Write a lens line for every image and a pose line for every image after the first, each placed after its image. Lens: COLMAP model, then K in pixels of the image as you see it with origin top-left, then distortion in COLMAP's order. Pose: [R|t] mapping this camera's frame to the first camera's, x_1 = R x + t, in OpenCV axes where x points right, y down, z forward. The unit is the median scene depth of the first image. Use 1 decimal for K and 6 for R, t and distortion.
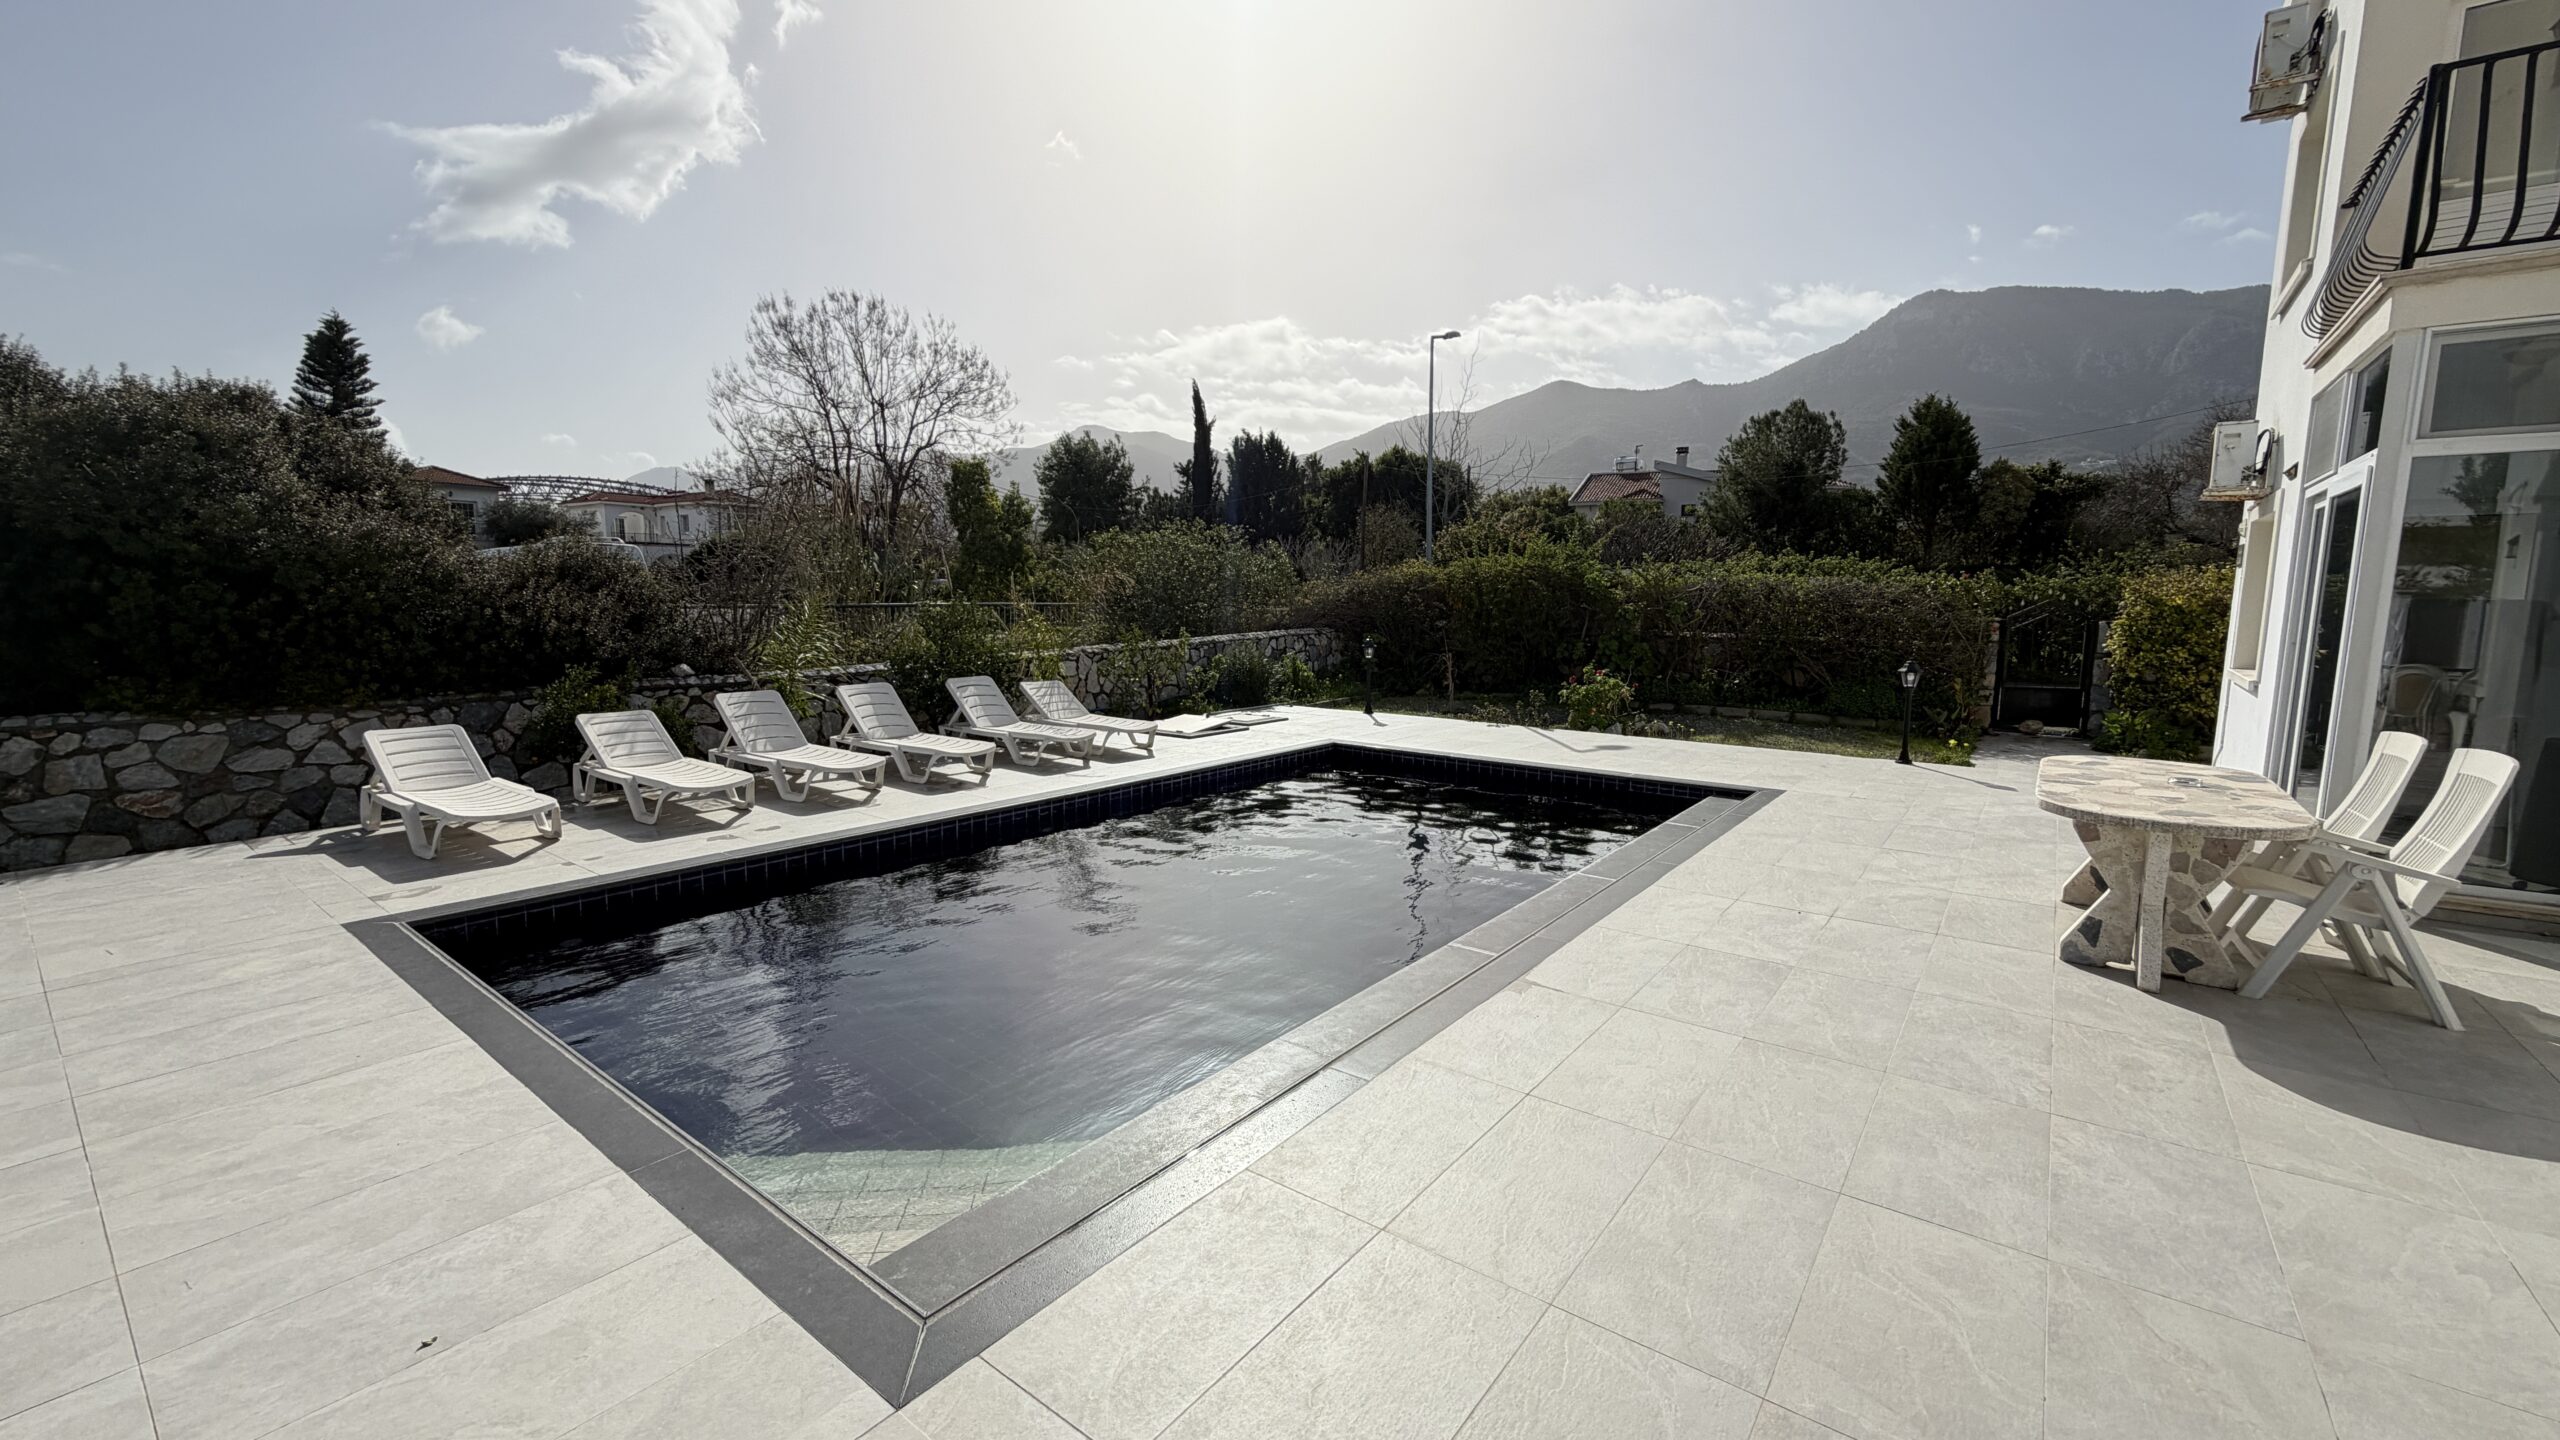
lens RADIAL K [[1019.3, 0, 1271.5], [0, 1019.3, 710.4], [0, 0, 1]] dist [-0.000314, 0.000543]
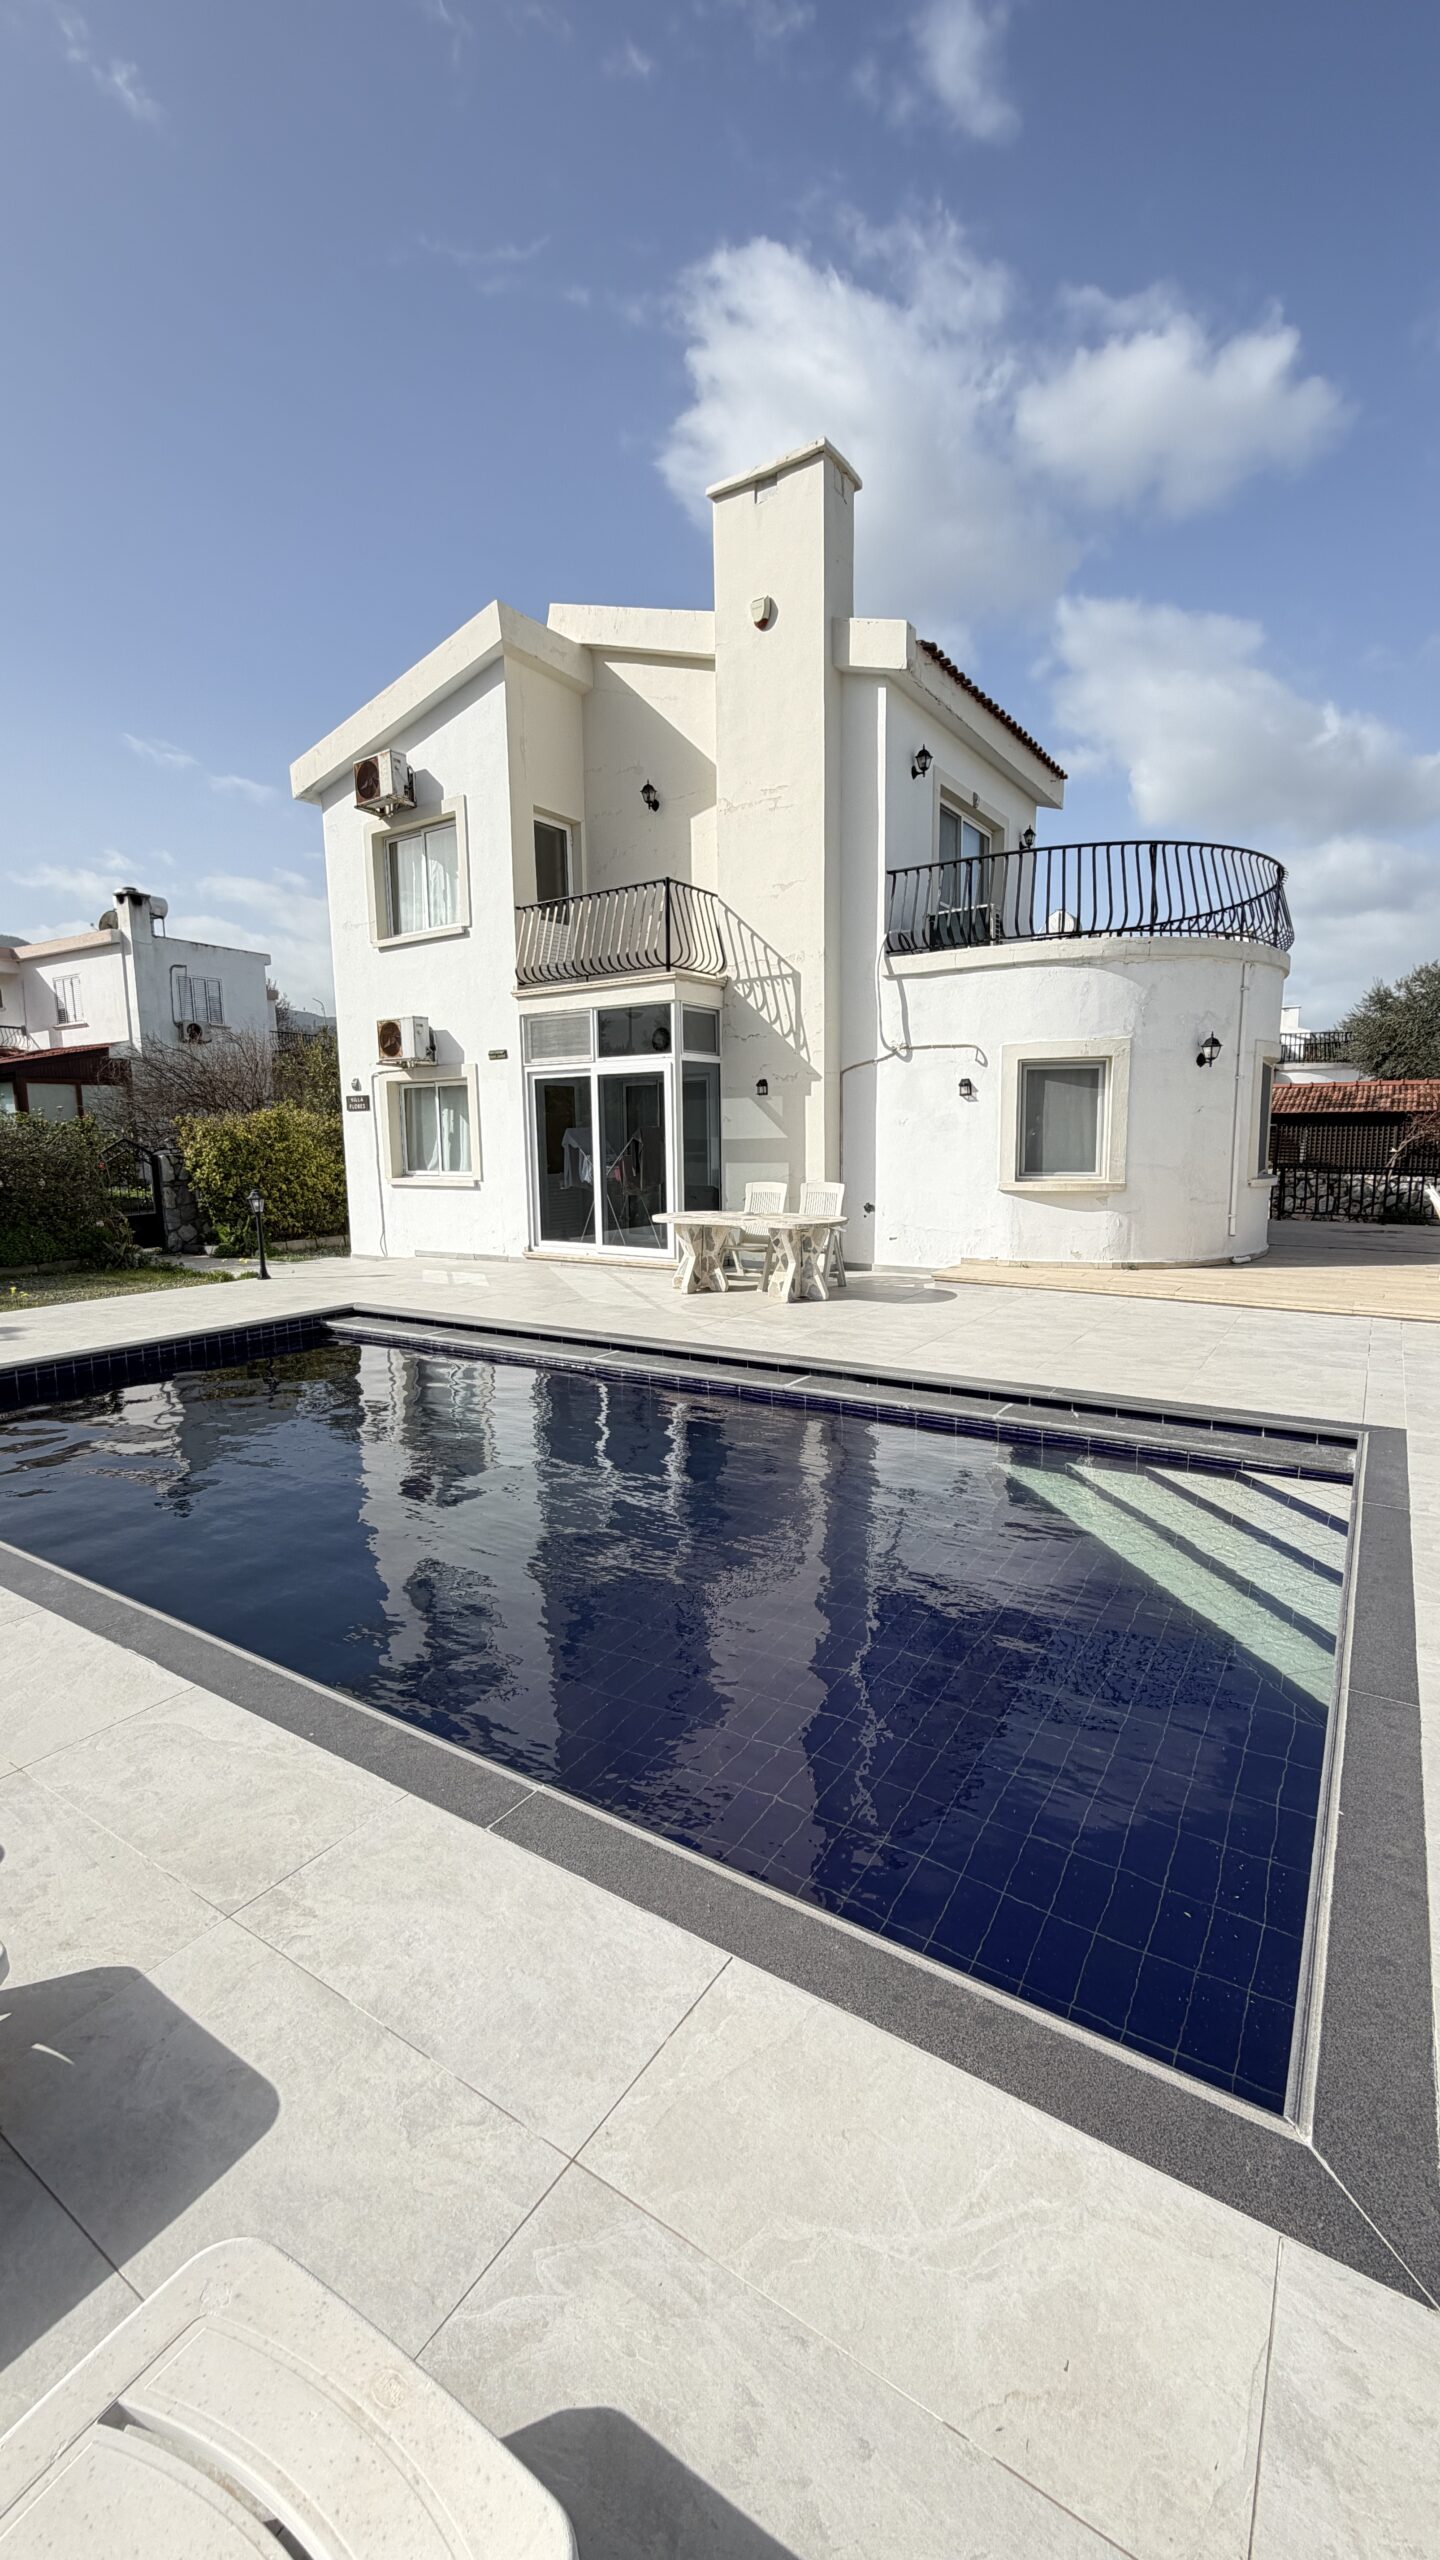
lens RADIAL K [[1019.3, 0, 719.0], [0, 1019.3, 1271.1], [0, 0, 1]] dist [-0.000314, 0.000543]
pose [[-0.074085, -0.137397, 0.987742, -0.427117], [0.126095, 0.981223, 0.145948, -0.047260], [-0.989248, 0.135362, -0.055369, 0.440675]]
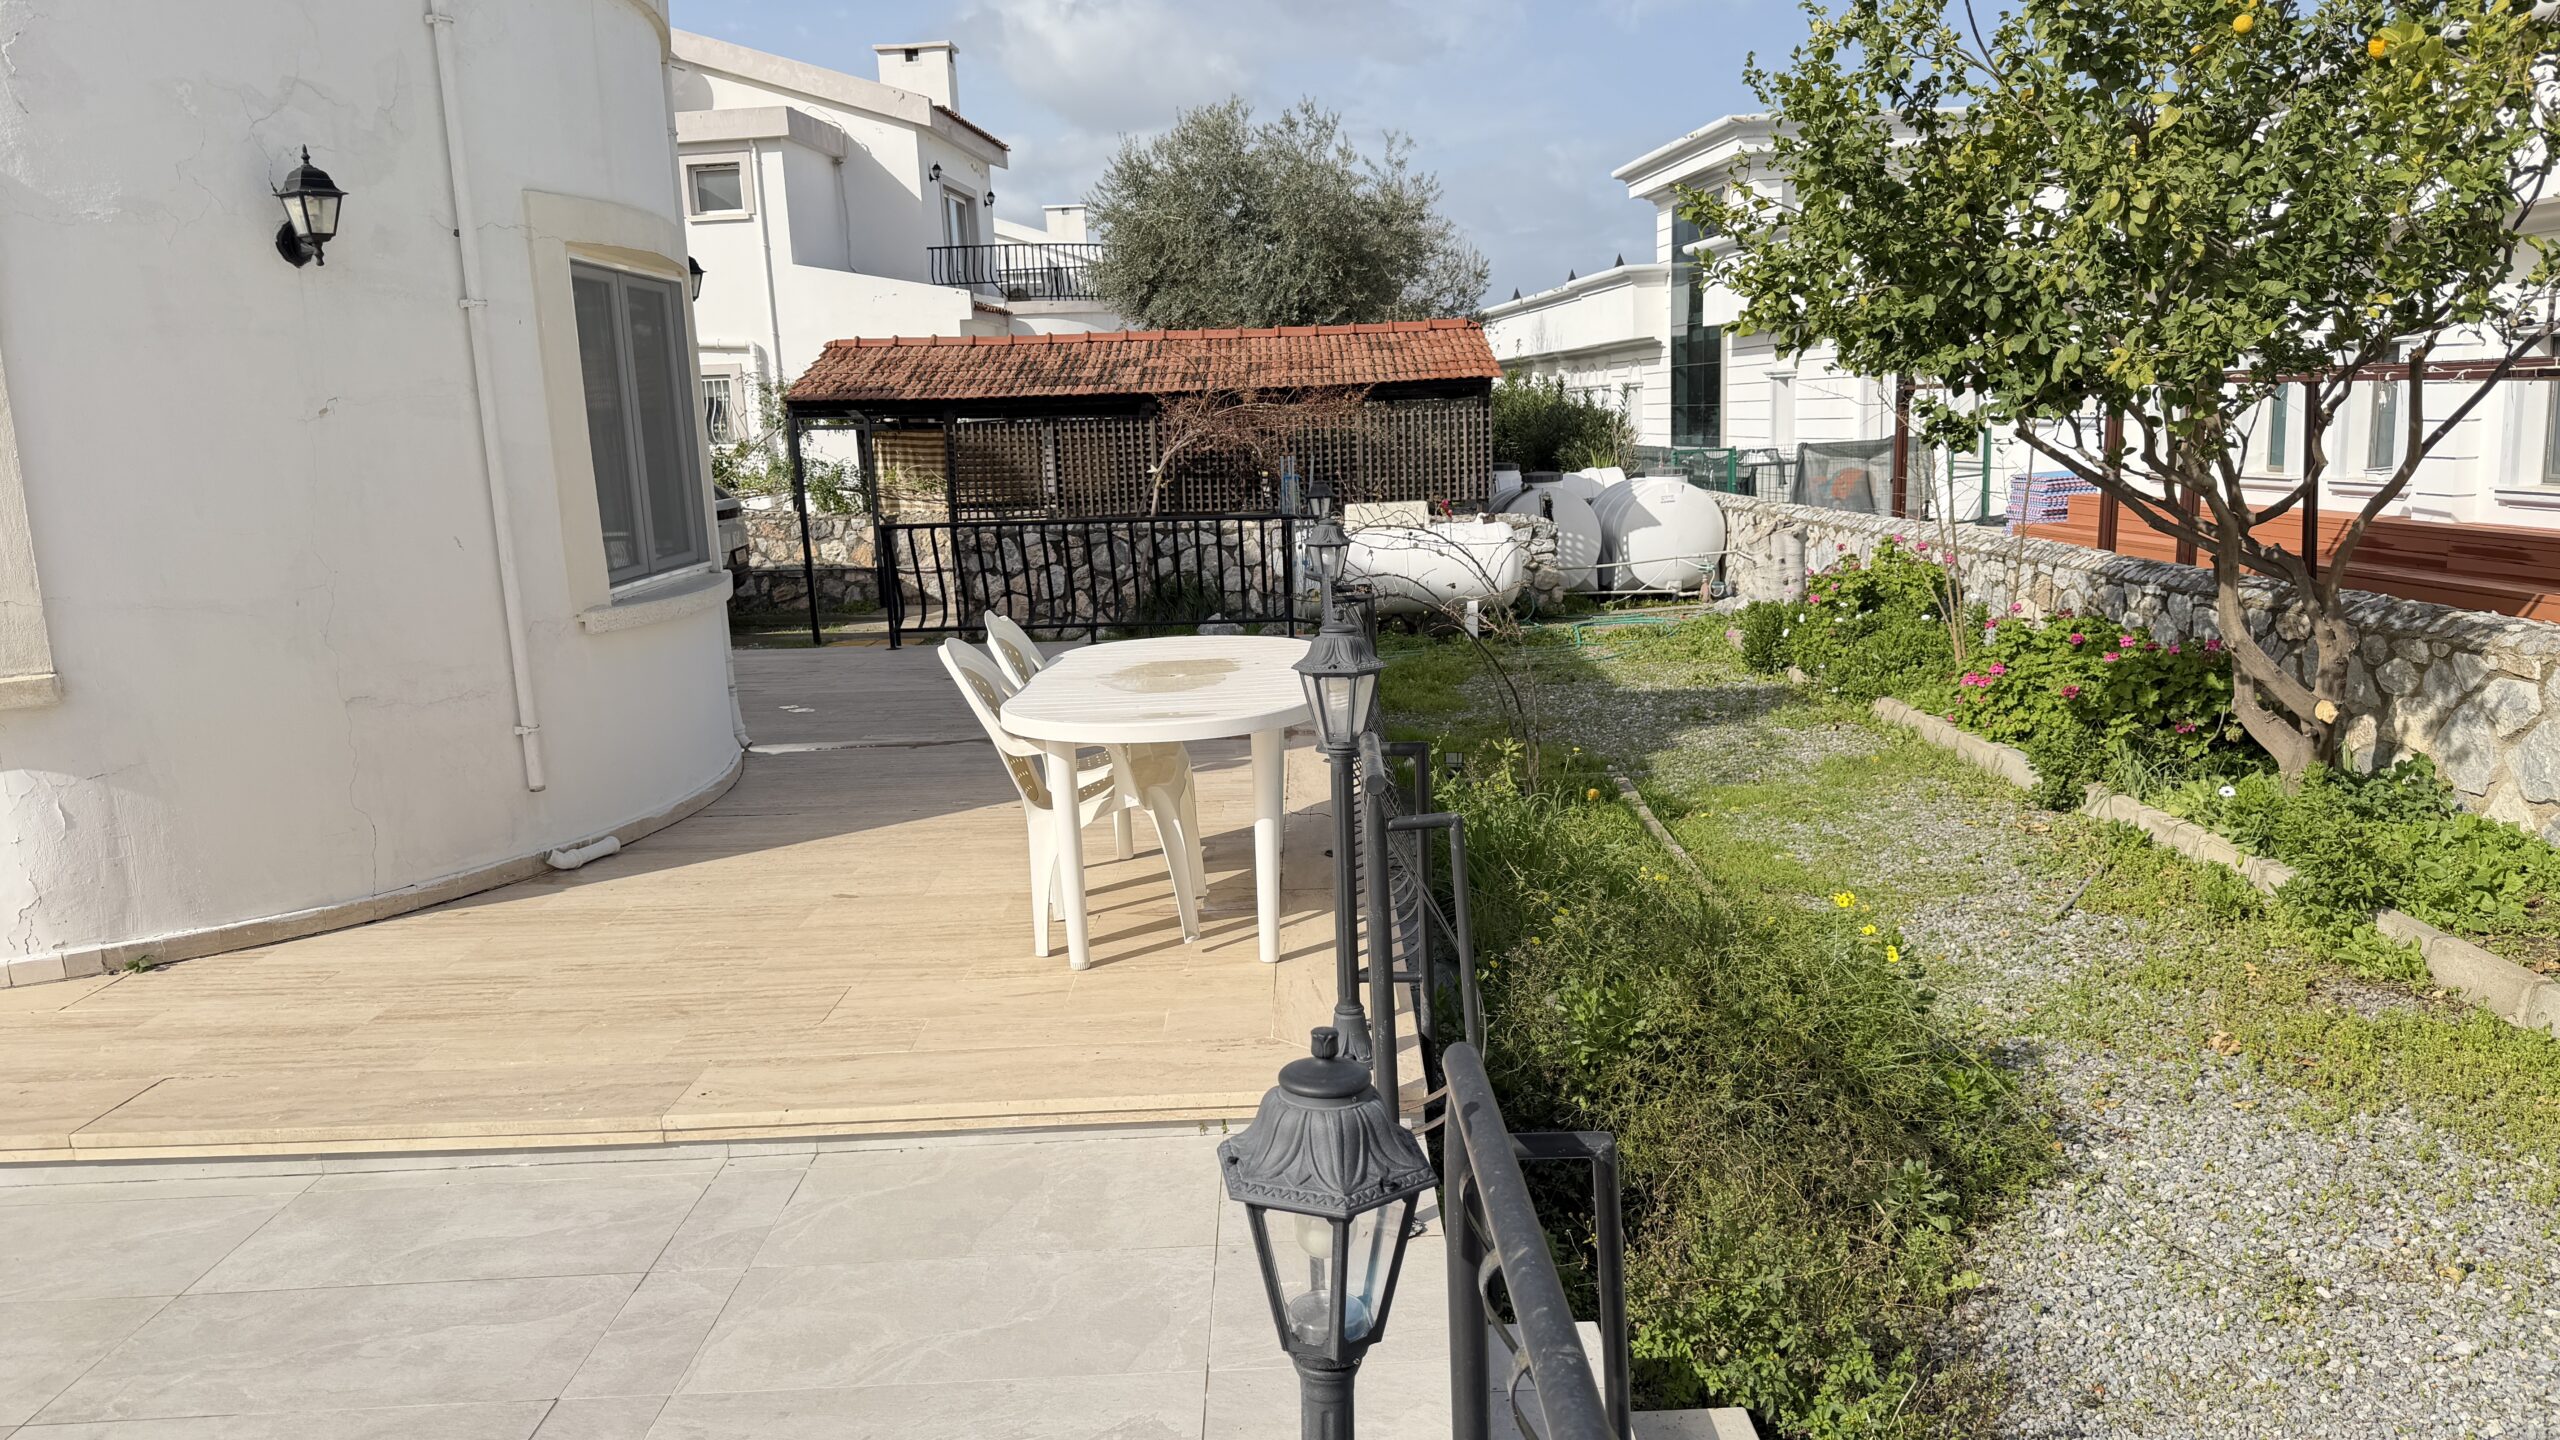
lens RADIAL K [[1804.2, 0, 1285.3], [0, 1804.2, 739.6], [0, 0, 1]] dist [0.064098, -0.007253]
pose [[-0.611709, -0.123627, 0.781363, -0.143640], [0.130355, 0.958460, 0.253698, -0.014177], [-0.780269, 0.257044, -0.570183, 0.103277]]
